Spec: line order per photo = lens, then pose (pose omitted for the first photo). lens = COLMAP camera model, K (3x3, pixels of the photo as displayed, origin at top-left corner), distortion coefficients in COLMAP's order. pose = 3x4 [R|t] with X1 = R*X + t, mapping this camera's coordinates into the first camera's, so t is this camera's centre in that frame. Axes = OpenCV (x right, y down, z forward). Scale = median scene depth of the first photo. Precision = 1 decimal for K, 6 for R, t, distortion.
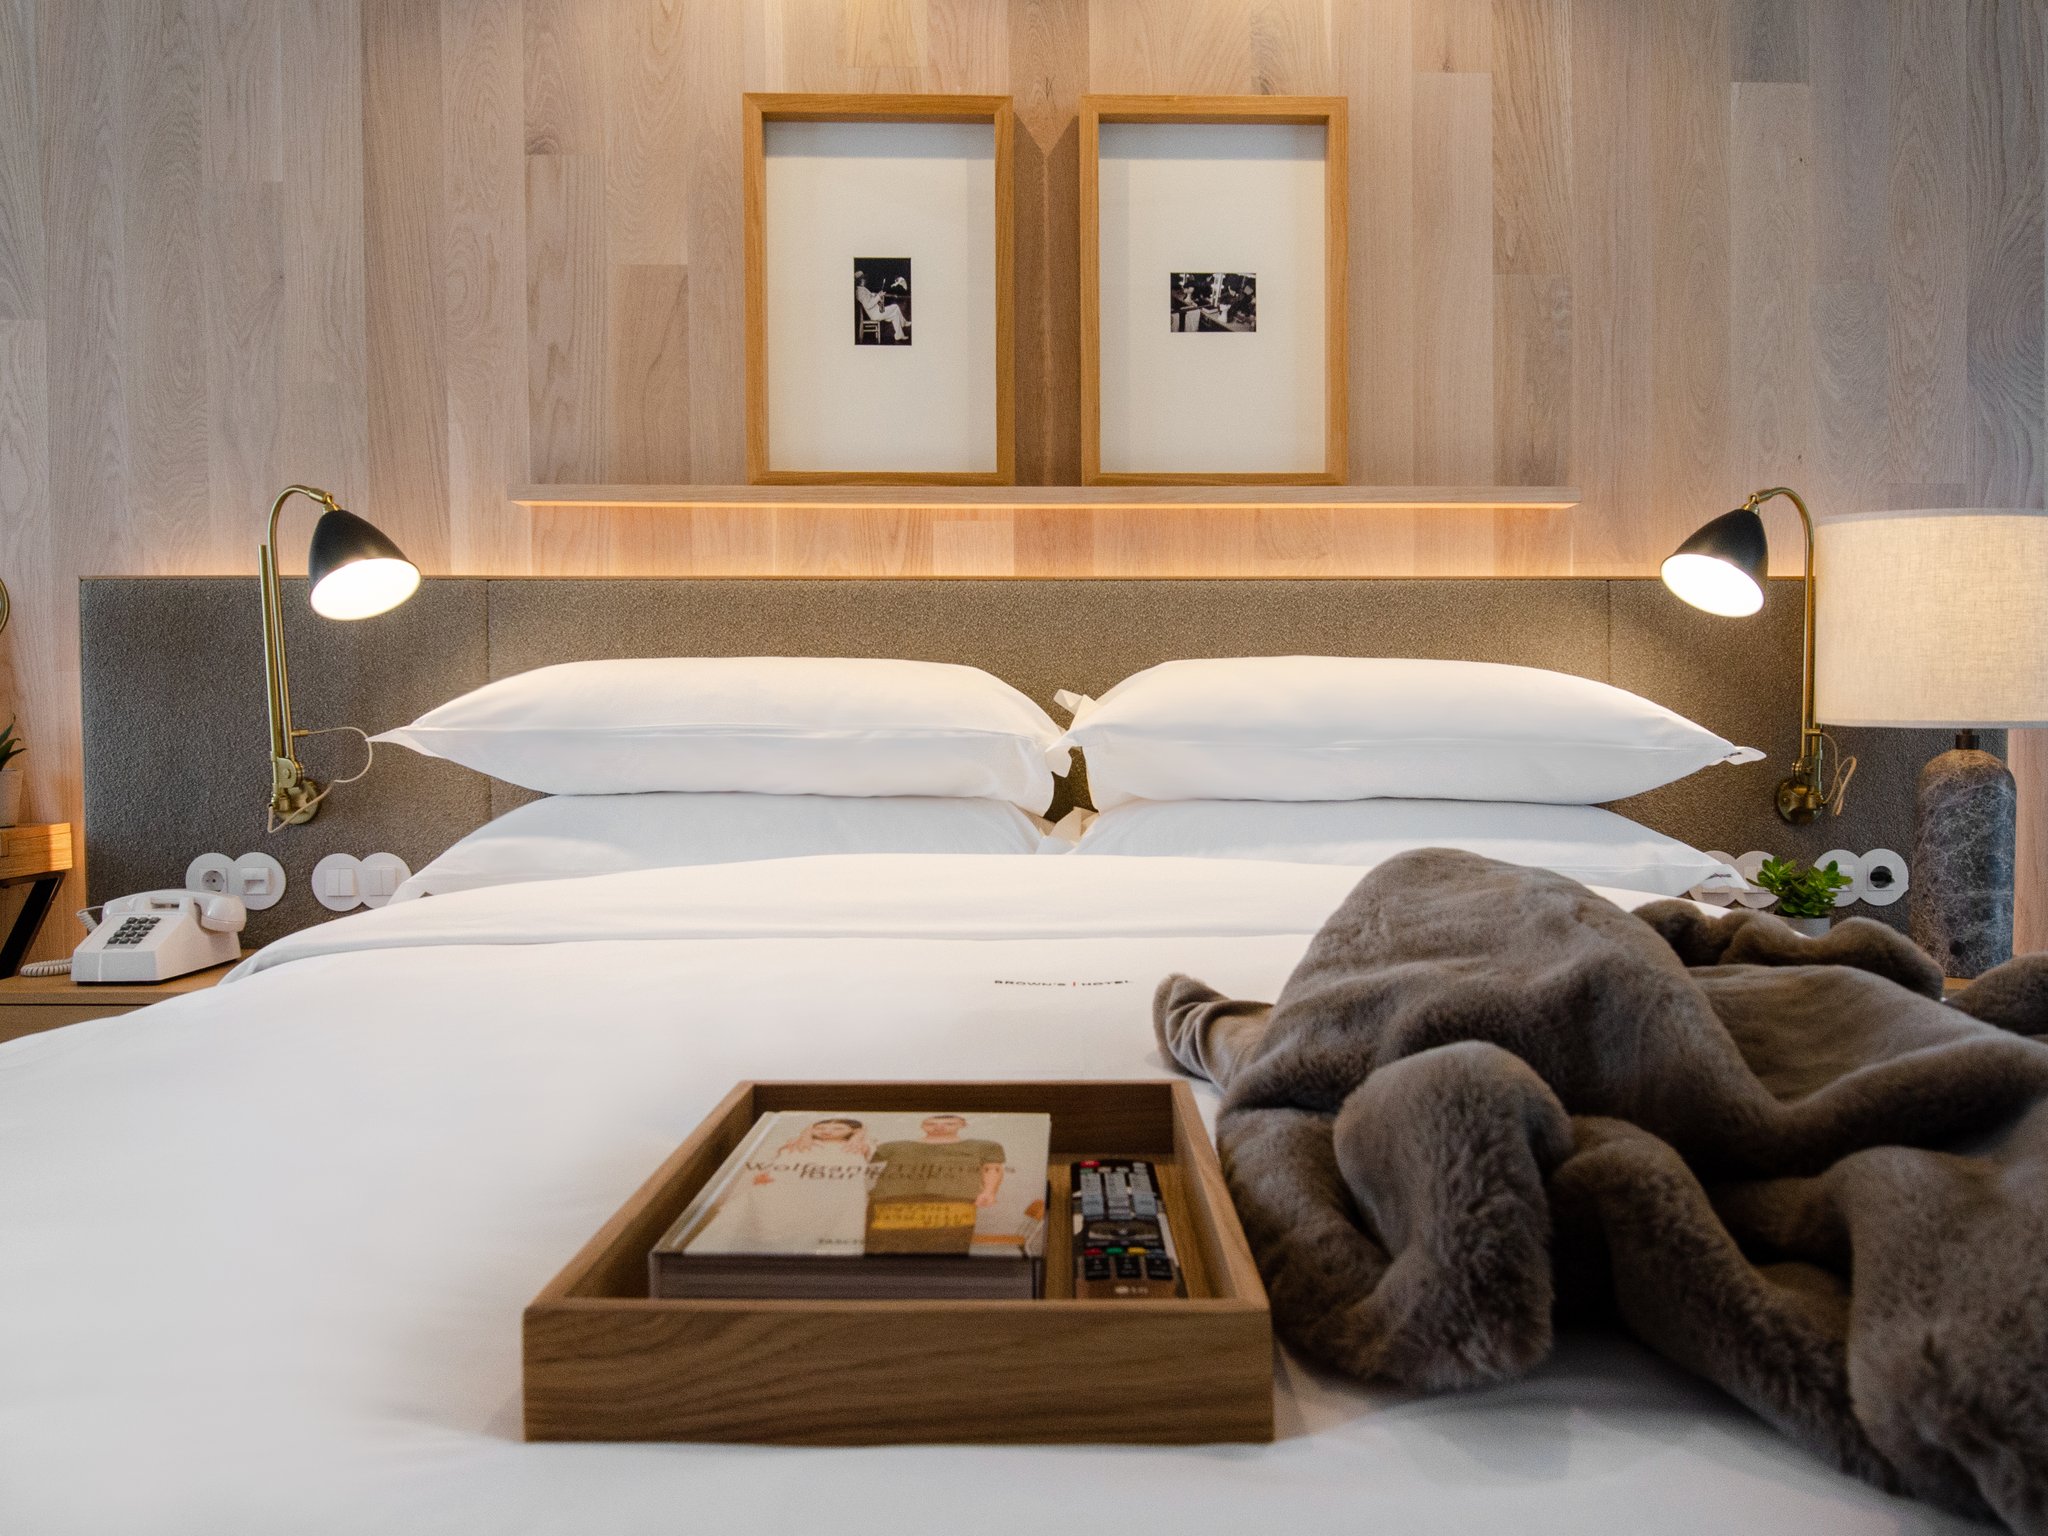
lens RADIAL K [[1277.5, 0, 1025.8], [0, 1277.5, 772.1], [0, 0, 1]] dist [0.020381, -0.002475]
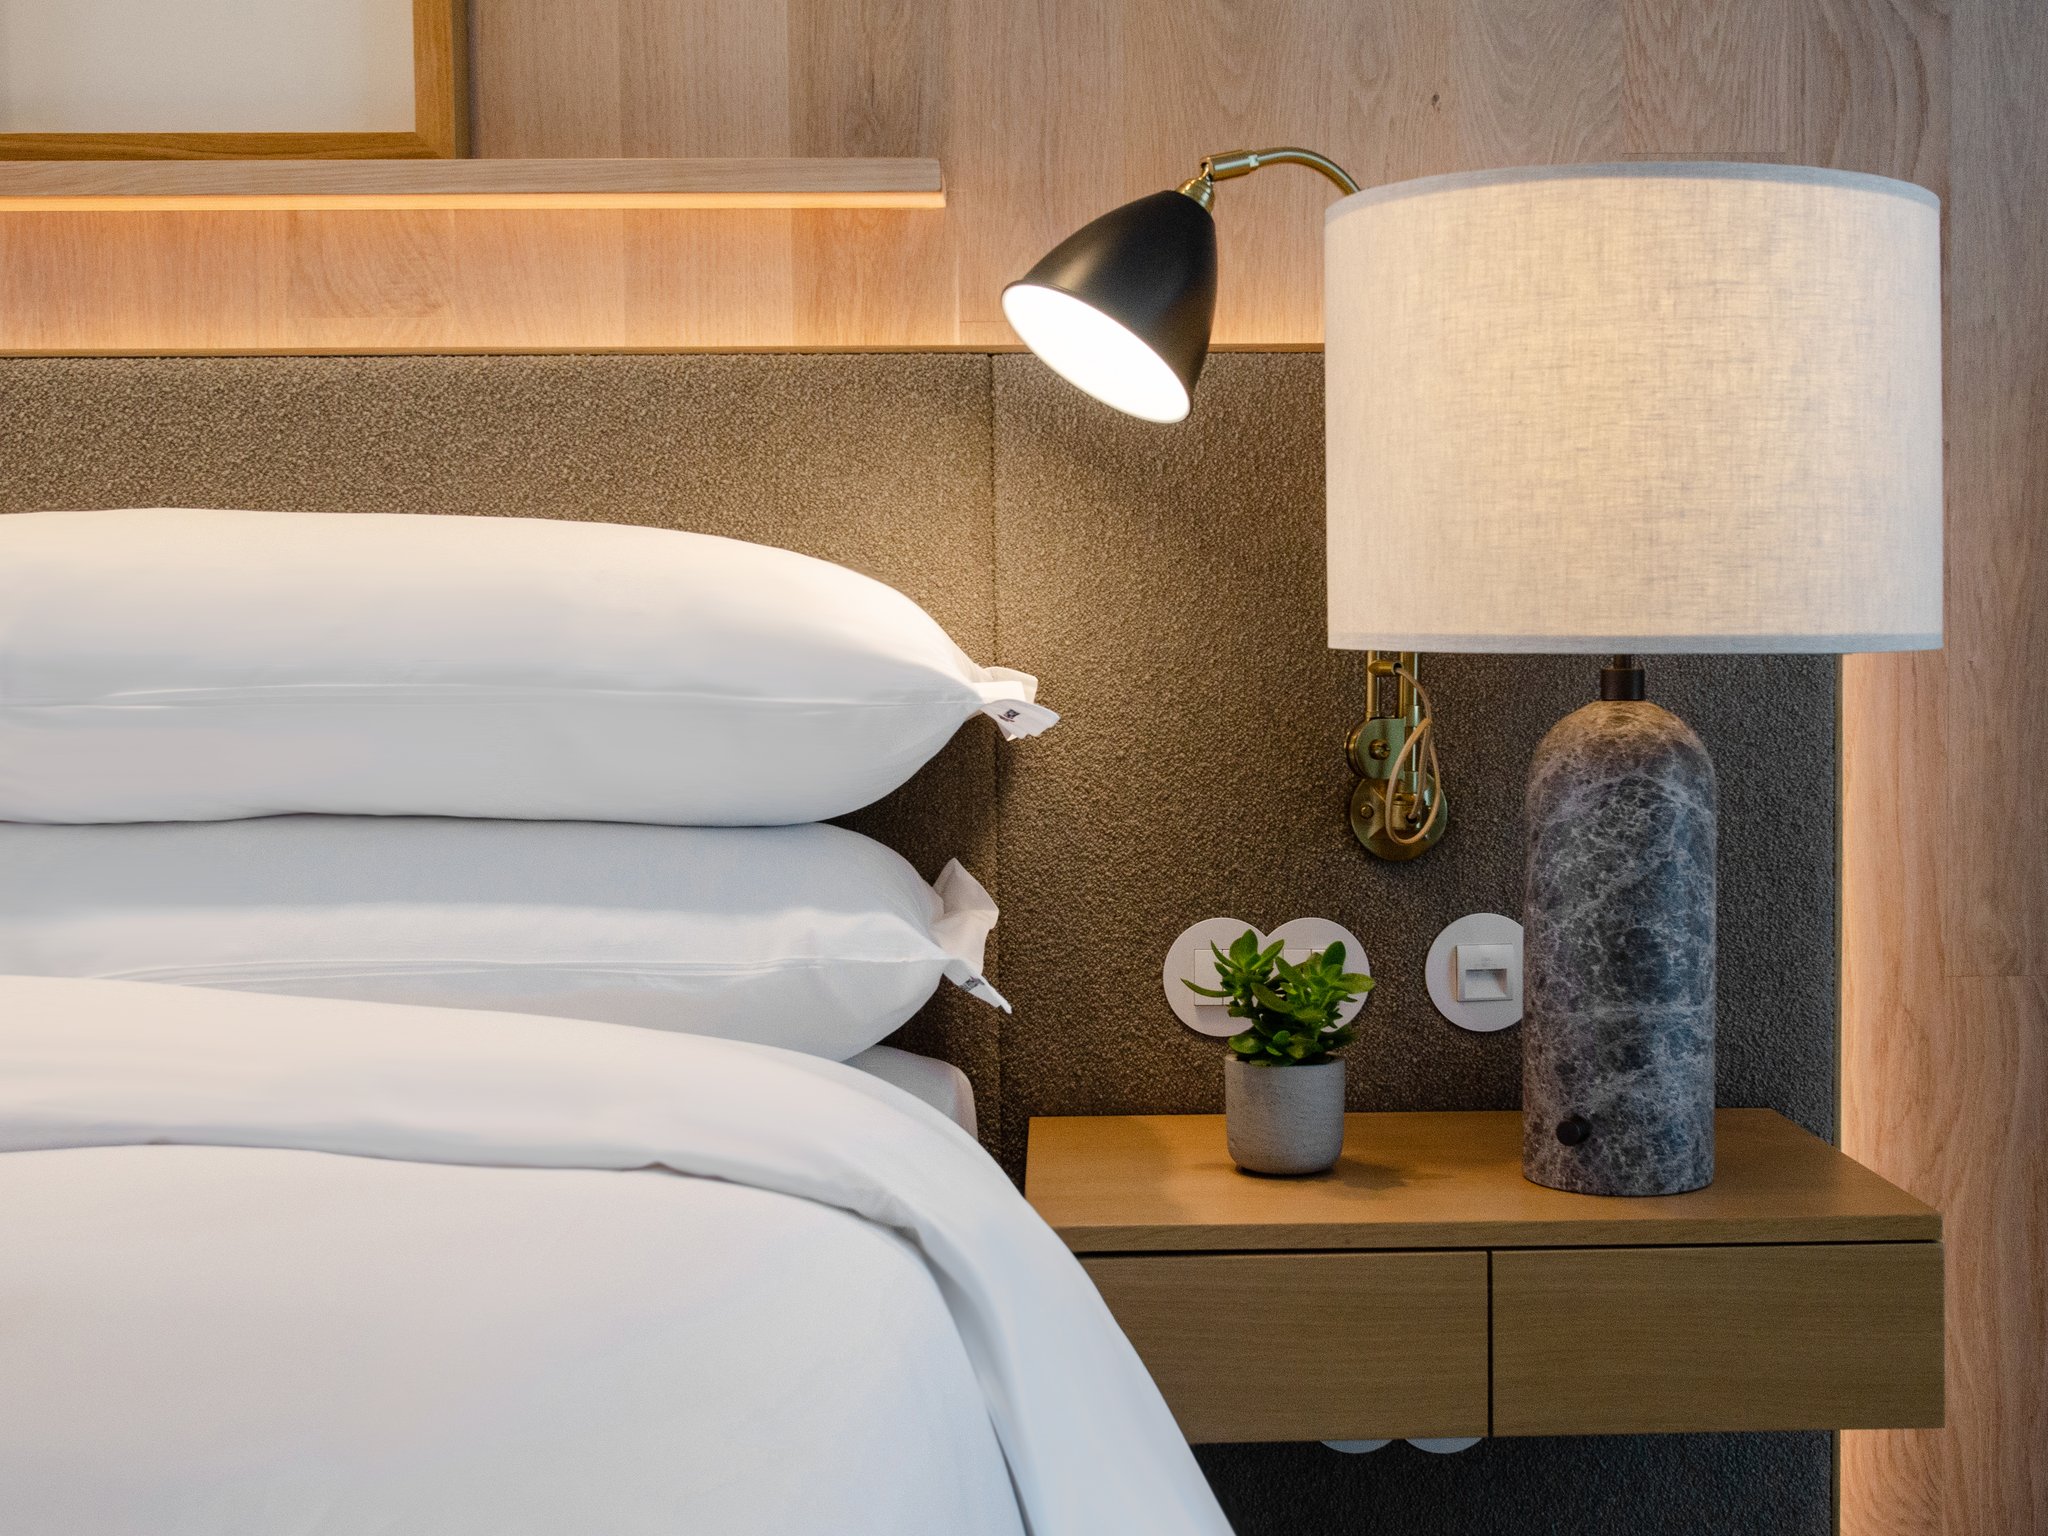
lens RADIAL K [[2132.8, 0, 1027.1], [0, 2132.8, 767.3], [0, 0, 1]] dist [0.029673, 0.000000]
pose [[0.999925, -0.008071, -0.009223, 0.477219], [0.008056, 0.999966, -0.001655, 0.005699], [0.009236, 0.001581, 0.999956, 0.209321]]
